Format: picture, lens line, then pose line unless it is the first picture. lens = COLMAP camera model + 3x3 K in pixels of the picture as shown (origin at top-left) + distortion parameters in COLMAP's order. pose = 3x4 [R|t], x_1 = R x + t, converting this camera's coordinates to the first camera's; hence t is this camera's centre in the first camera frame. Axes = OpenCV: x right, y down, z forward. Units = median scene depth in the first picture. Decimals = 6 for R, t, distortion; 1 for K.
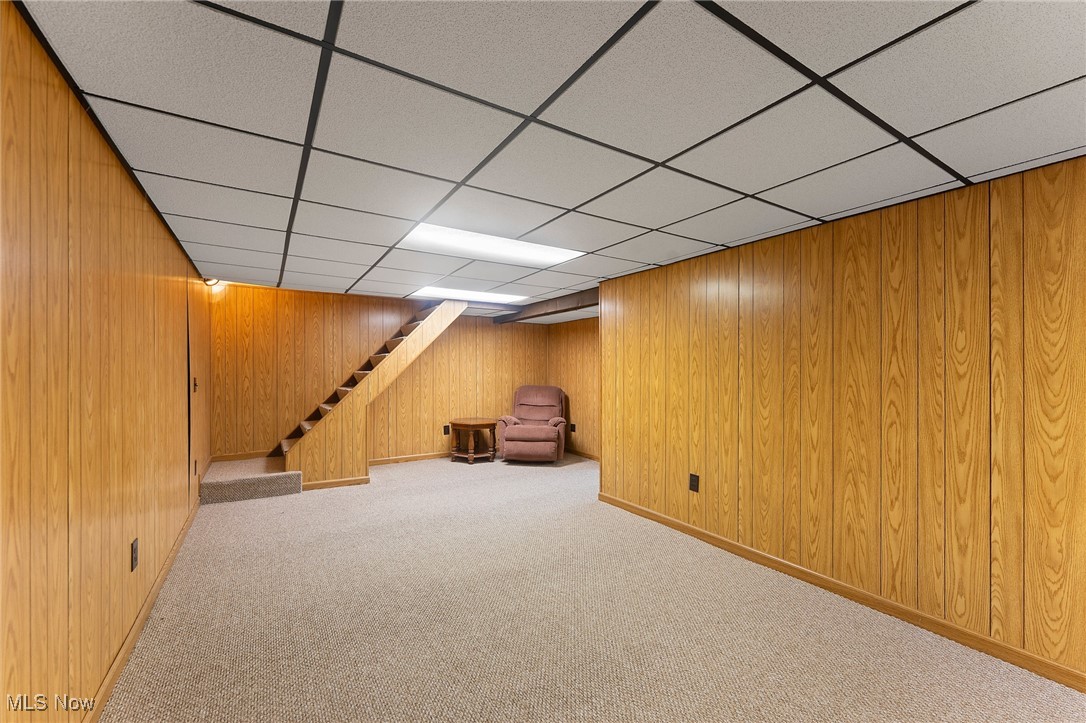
lens RADIAL K [[436.3, 0, 539.3], [0, 436.3, 370.4], [0, 0, 1]] dist [-0.000644, -0.000378]
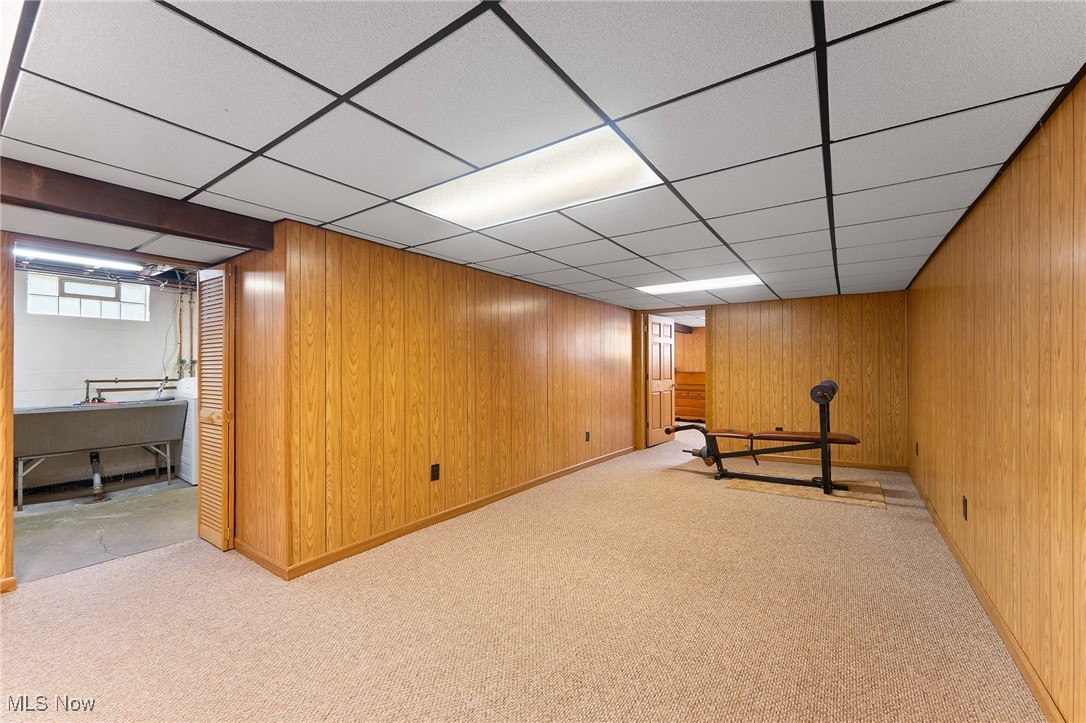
lens RADIAL K [[436.3, 0, 539.1], [0, 436.3, 364.2], [0, 0, 1]] dist [-0.000644, -0.000378]
pose [[-0.384403, 0.001279, 0.923164, -0.696391], [0.000680, 0.999999, -0.001102, -0.001424], [-0.923165, 0.000204, -0.384404, 1.148764]]
